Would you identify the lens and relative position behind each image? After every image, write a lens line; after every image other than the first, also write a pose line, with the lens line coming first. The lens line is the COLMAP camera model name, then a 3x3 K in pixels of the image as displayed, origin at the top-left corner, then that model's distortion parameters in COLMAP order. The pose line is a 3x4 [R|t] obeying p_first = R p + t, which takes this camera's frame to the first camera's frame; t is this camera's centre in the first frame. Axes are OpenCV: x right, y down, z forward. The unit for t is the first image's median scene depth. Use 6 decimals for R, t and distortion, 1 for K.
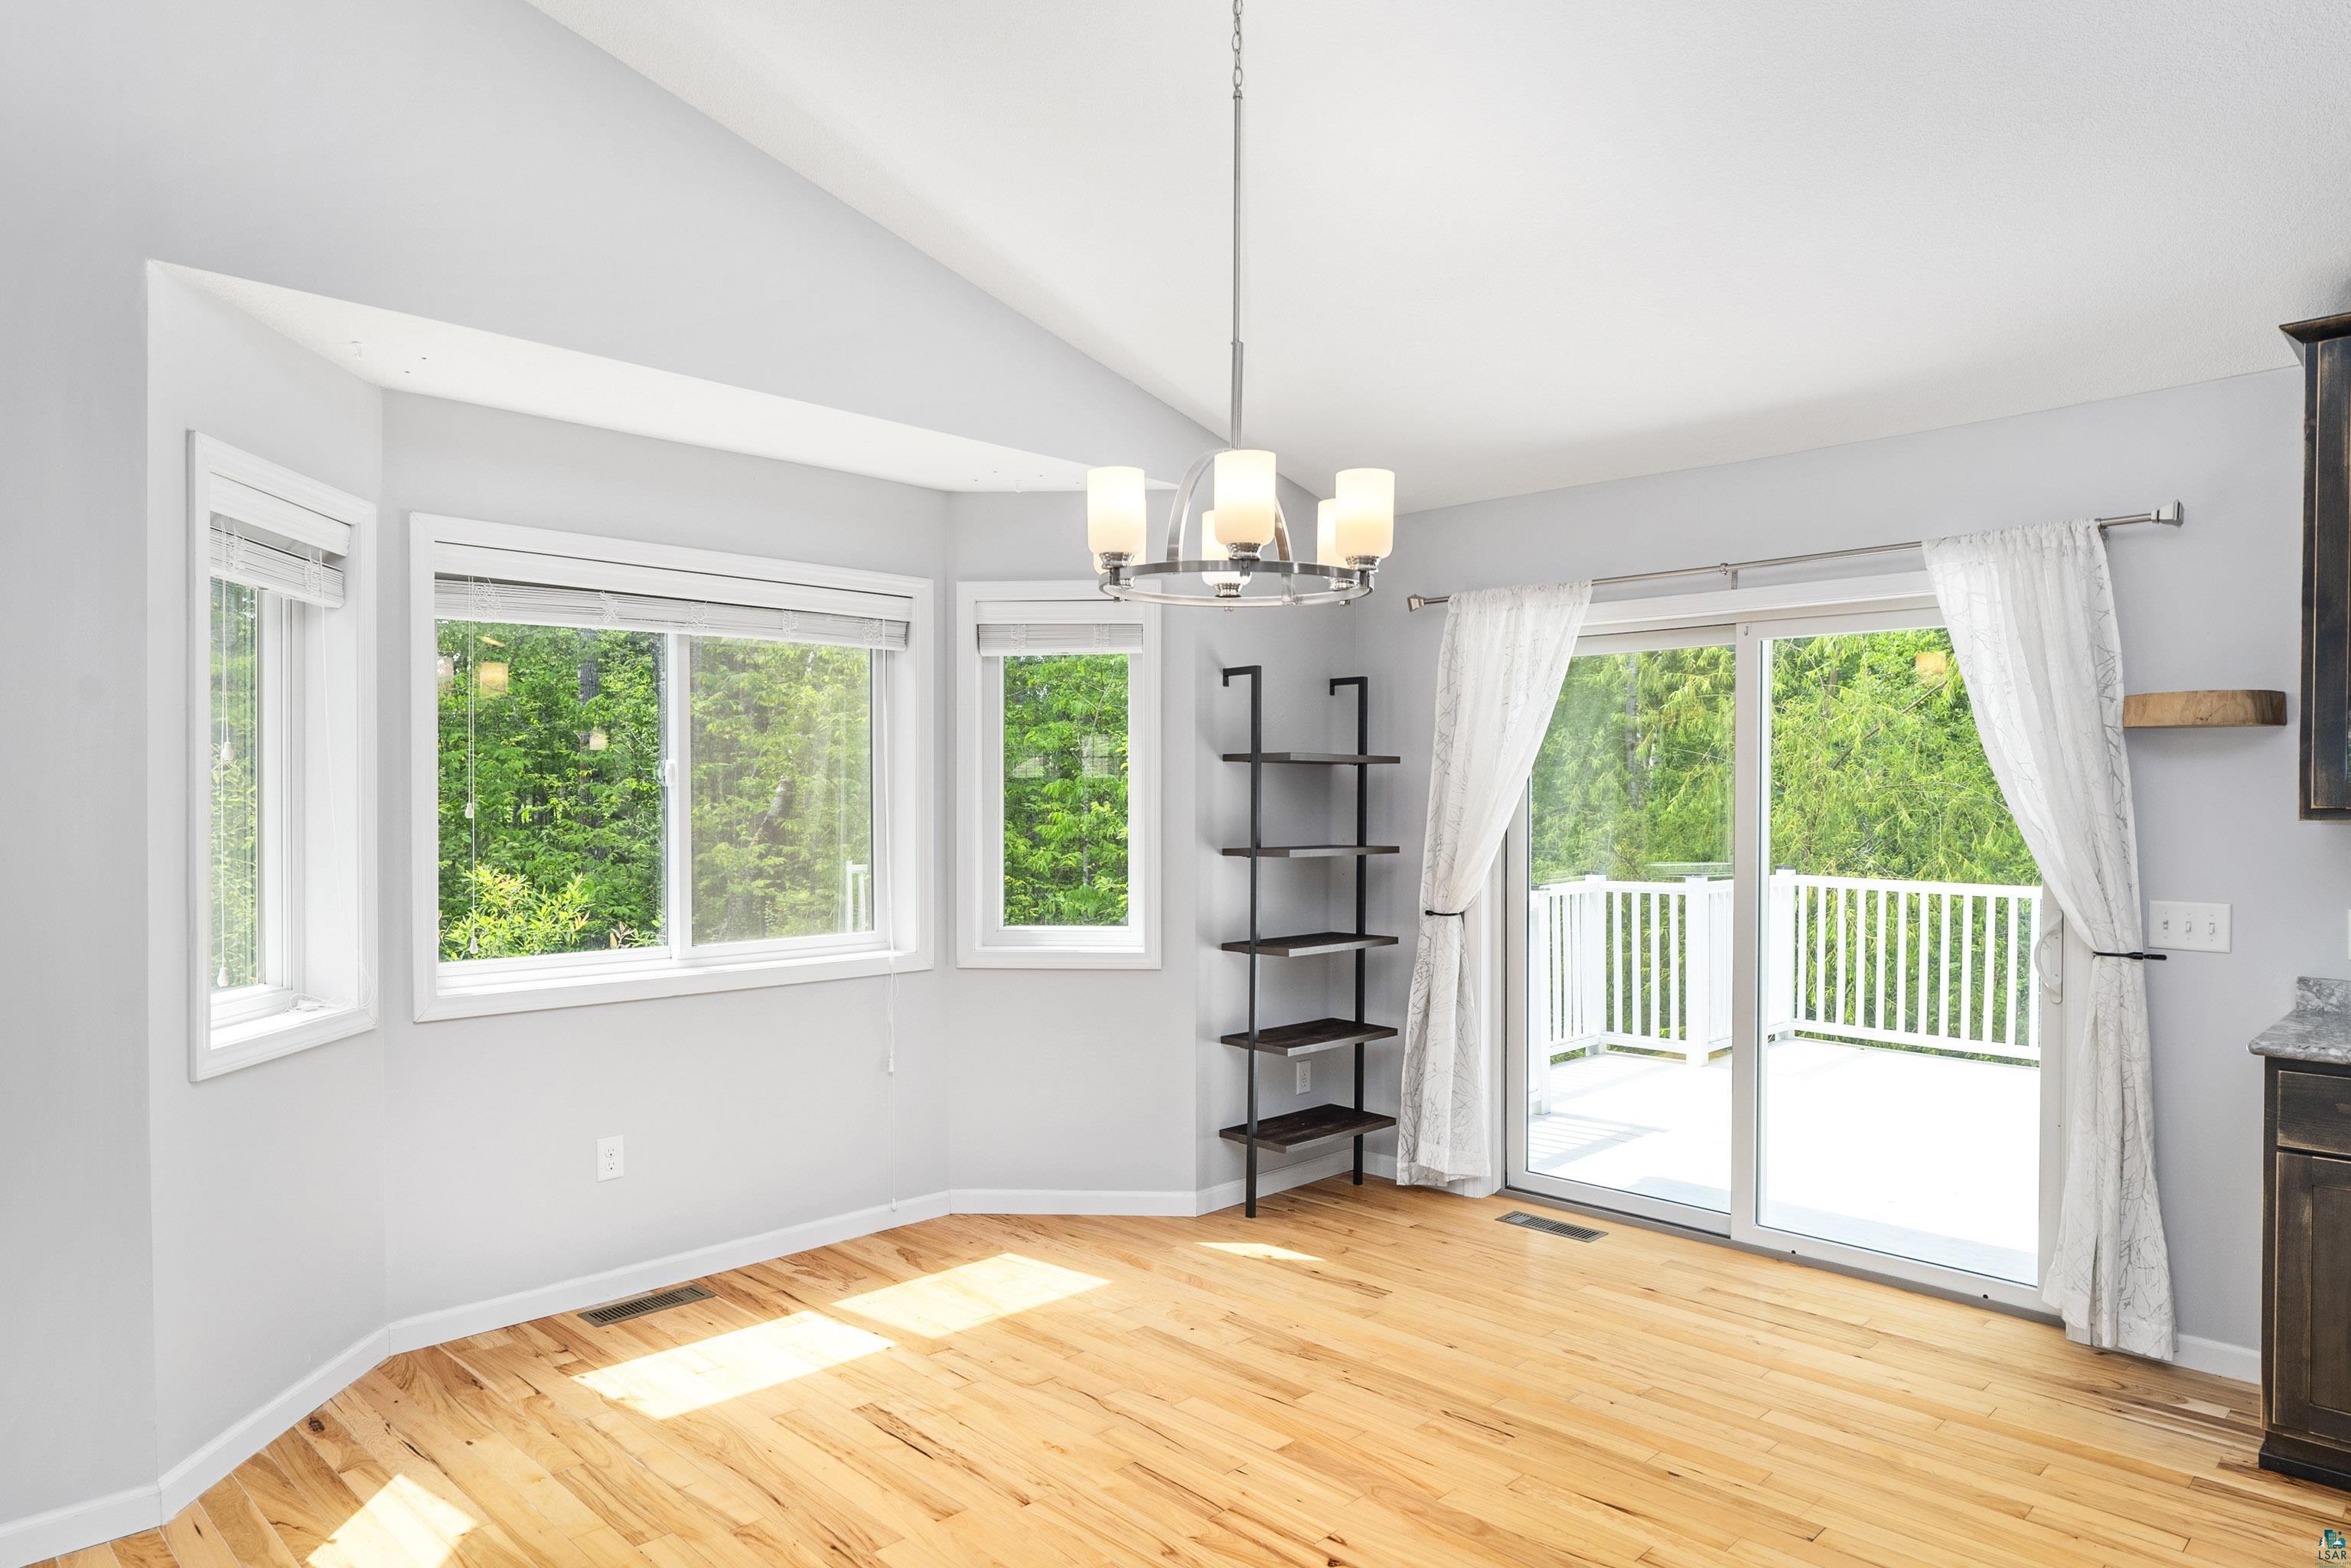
lens RADIAL K [[1442.8, 0, 1165.4], [0, 1442.8, 809.0], [0, 0, 1]] dist [-0.003528, 0.004207]
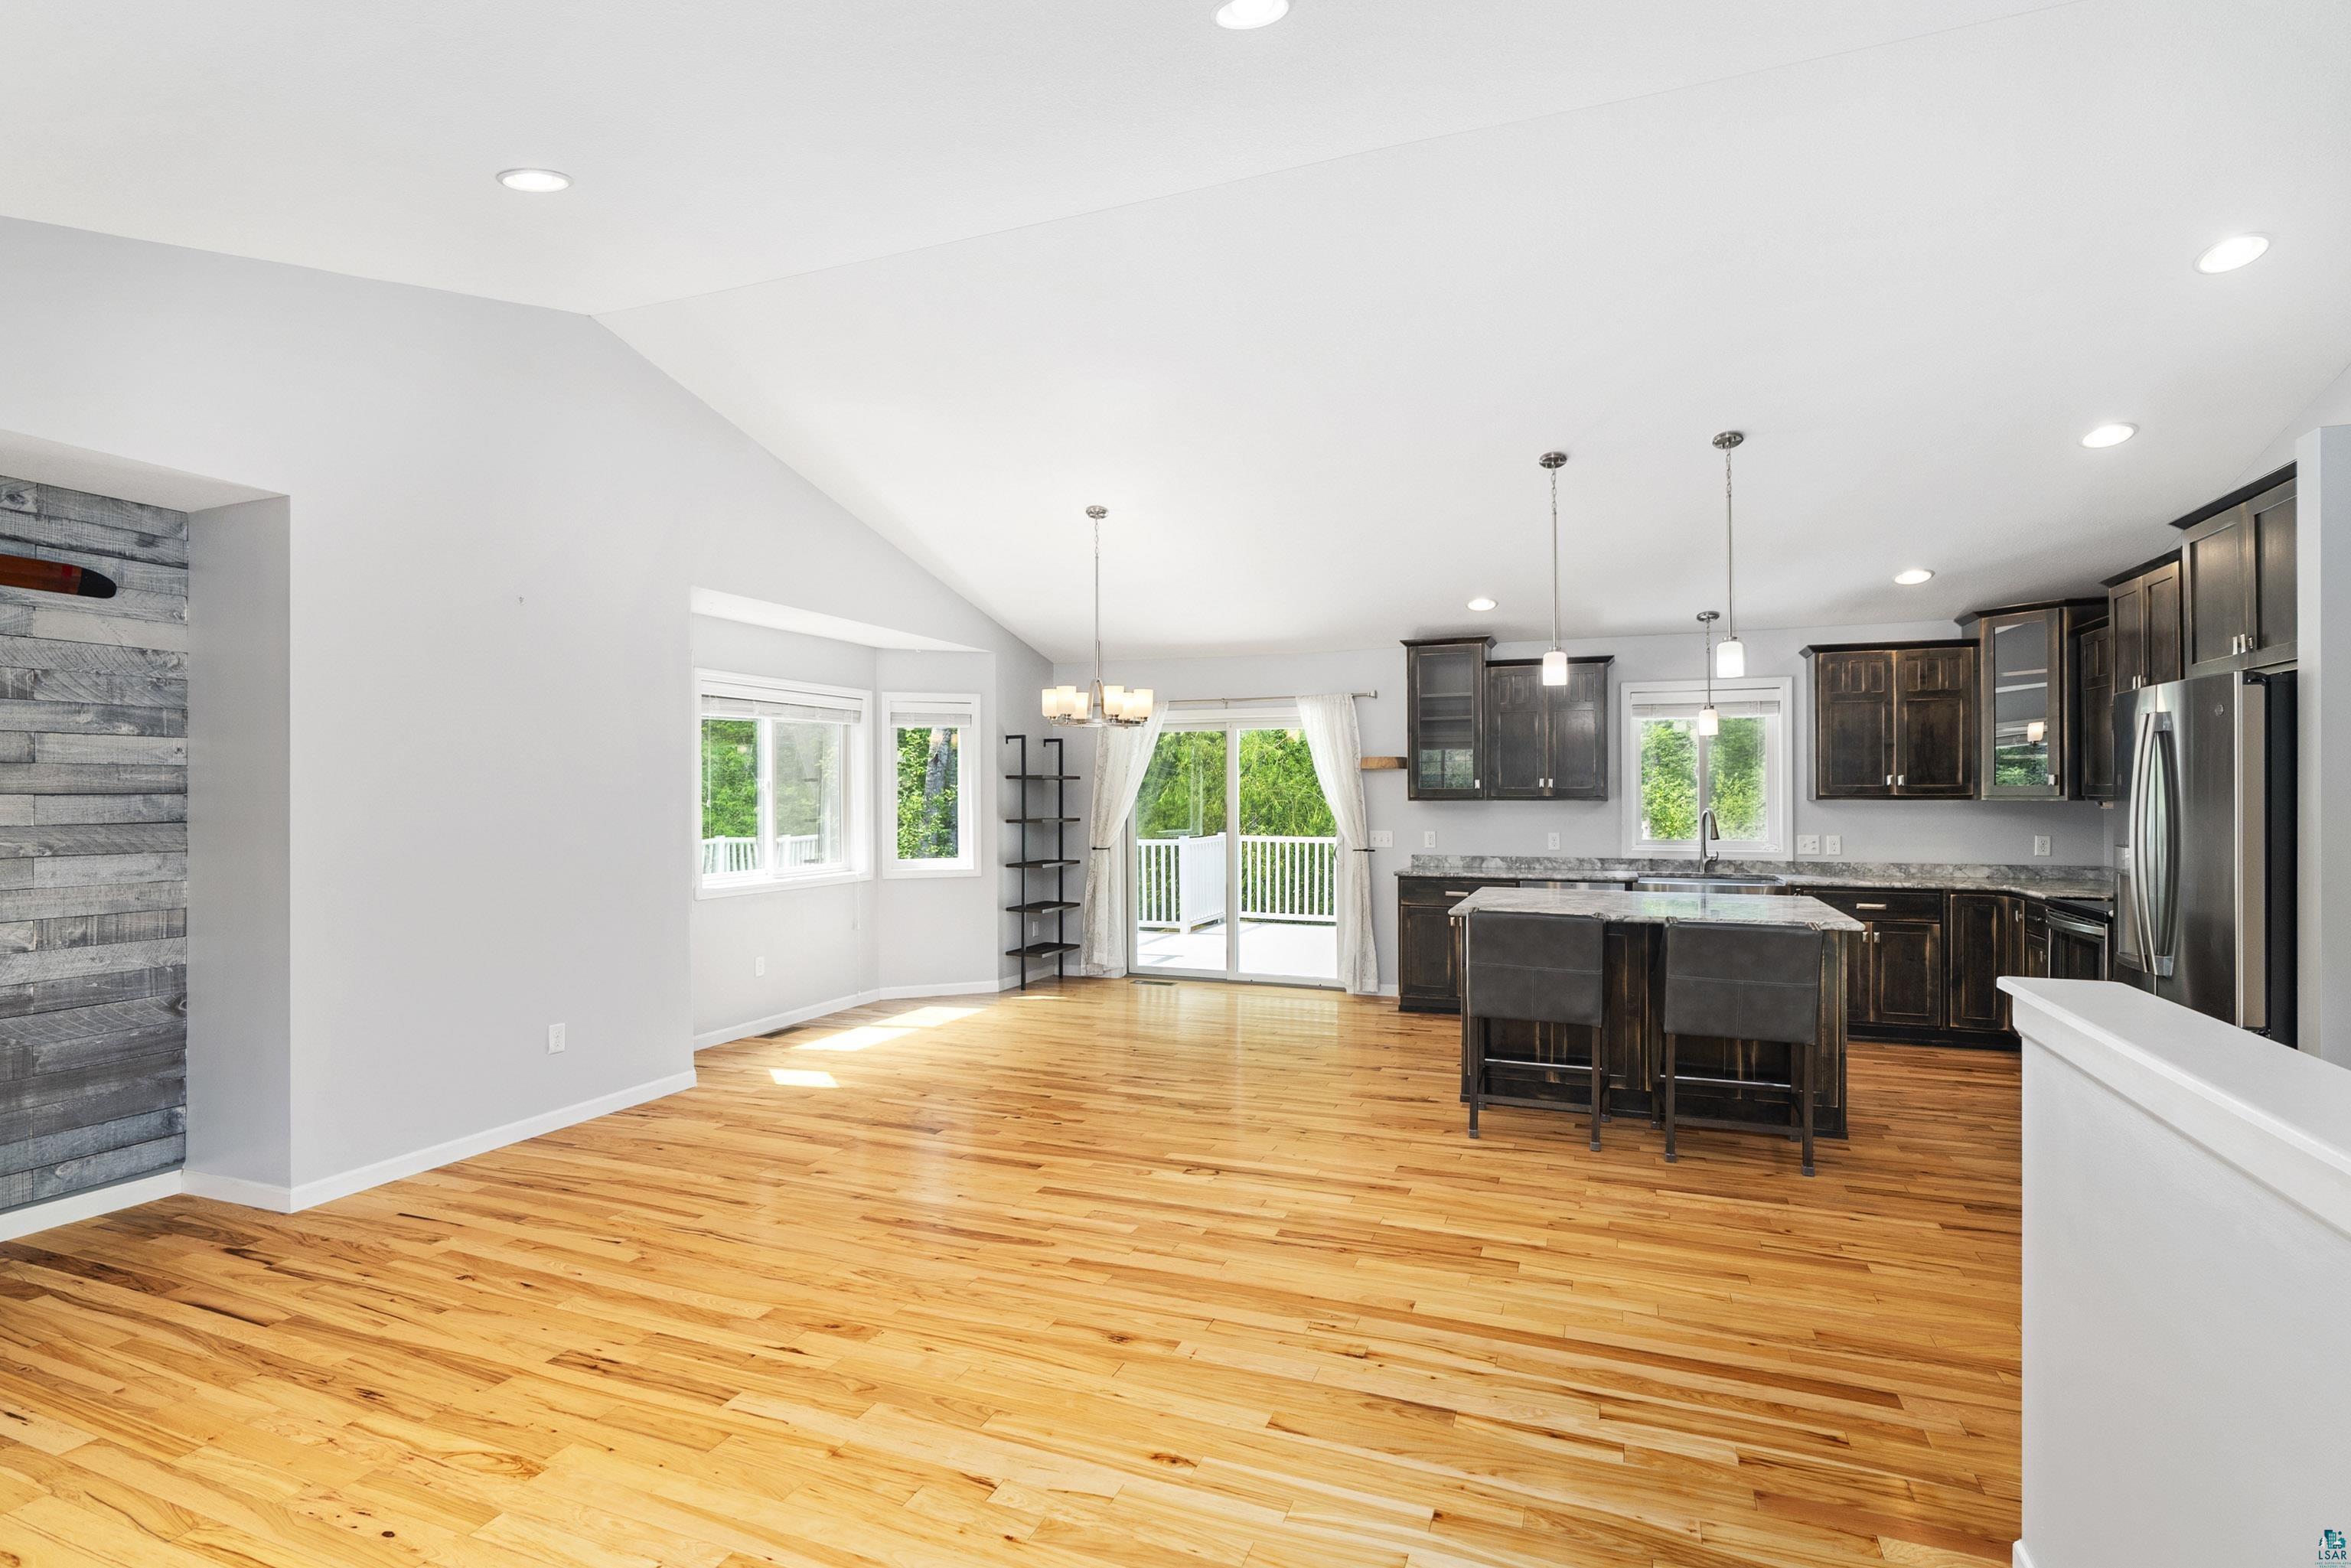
lens RADIAL K [[1125.2, 0, 1160.5], [0, 1125.2, 786.0], [0, 0, 1]] dist [-0.021188, 0.007530]
pose [[0.924539, -0.001820, 0.381082, -0.391908], [0.008609, 0.999833, -0.016112, 0.006088], [-0.380989, 0.018177, 0.924401, -0.644449]]
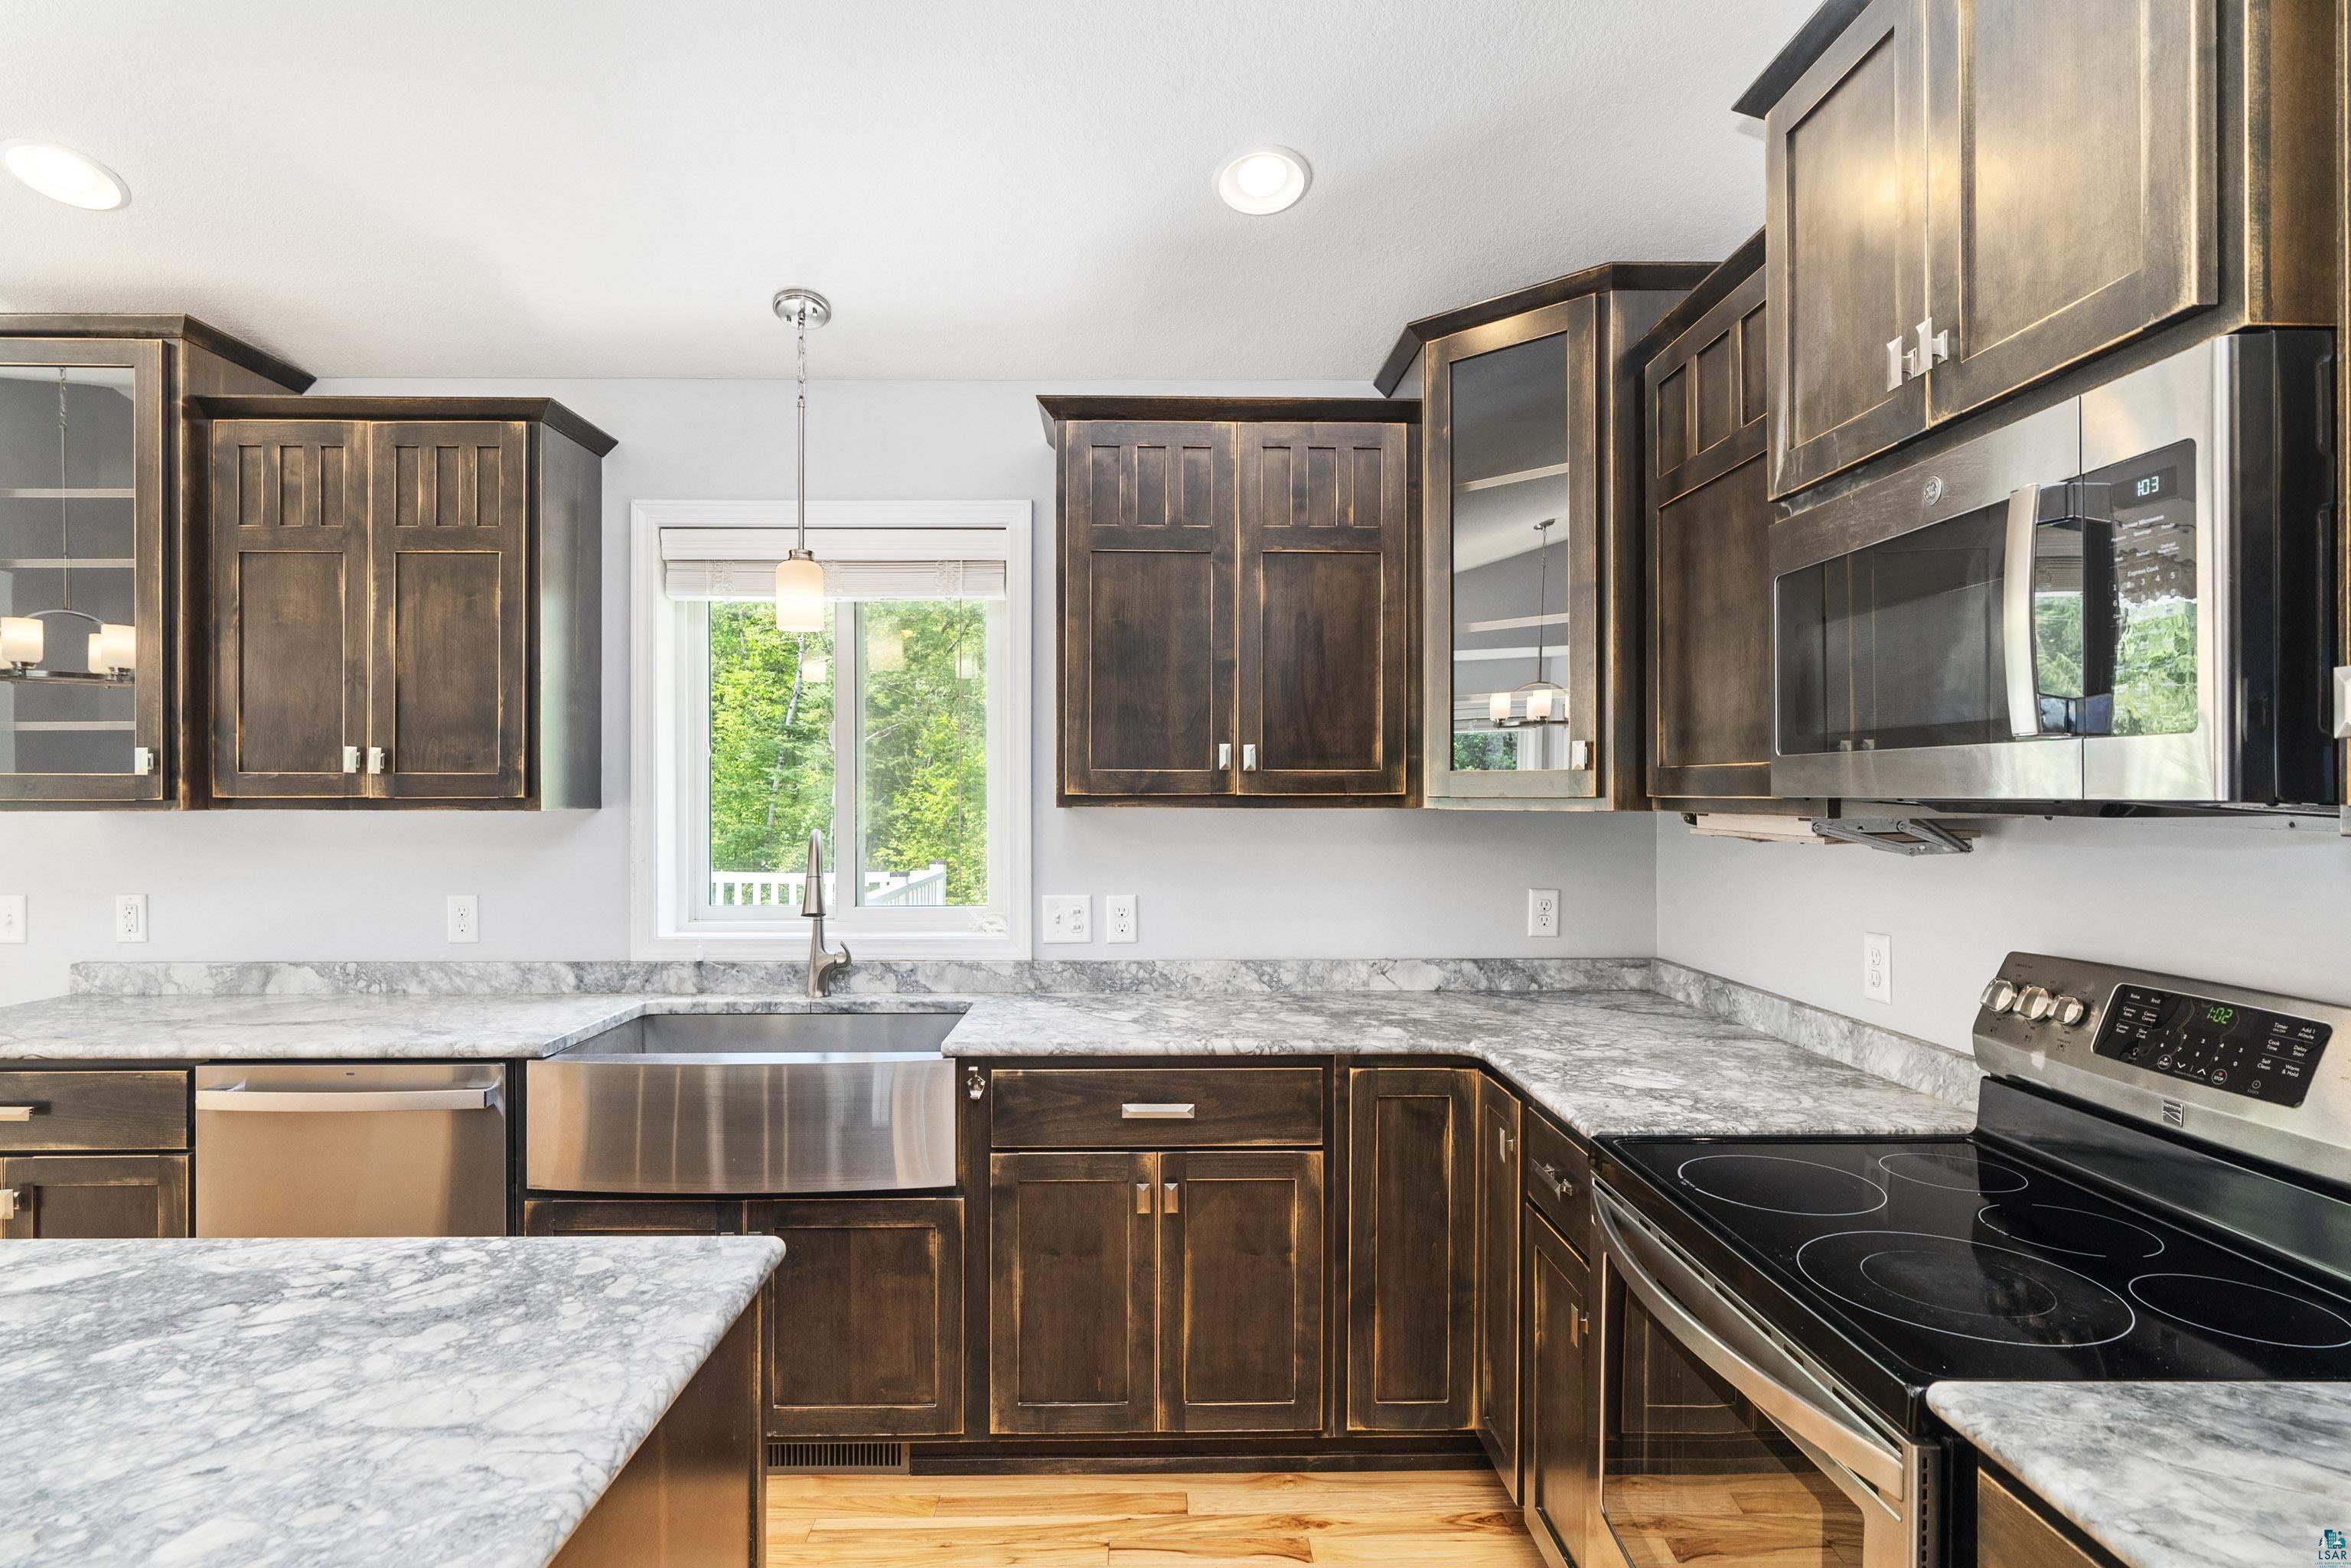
lens RADIAL K [[1205.1, 0, 1161.1], [0, 1205.1, 789.2], [0, 0, 1]] dist [-0.012923, -0.000398]
pose [[0.700376, 0.000217, 0.713774, 0.500677], [0.009860, 0.999902, -0.009979, 0.005441], [-0.713706, 0.014027, 0.700305, -0.113771]]
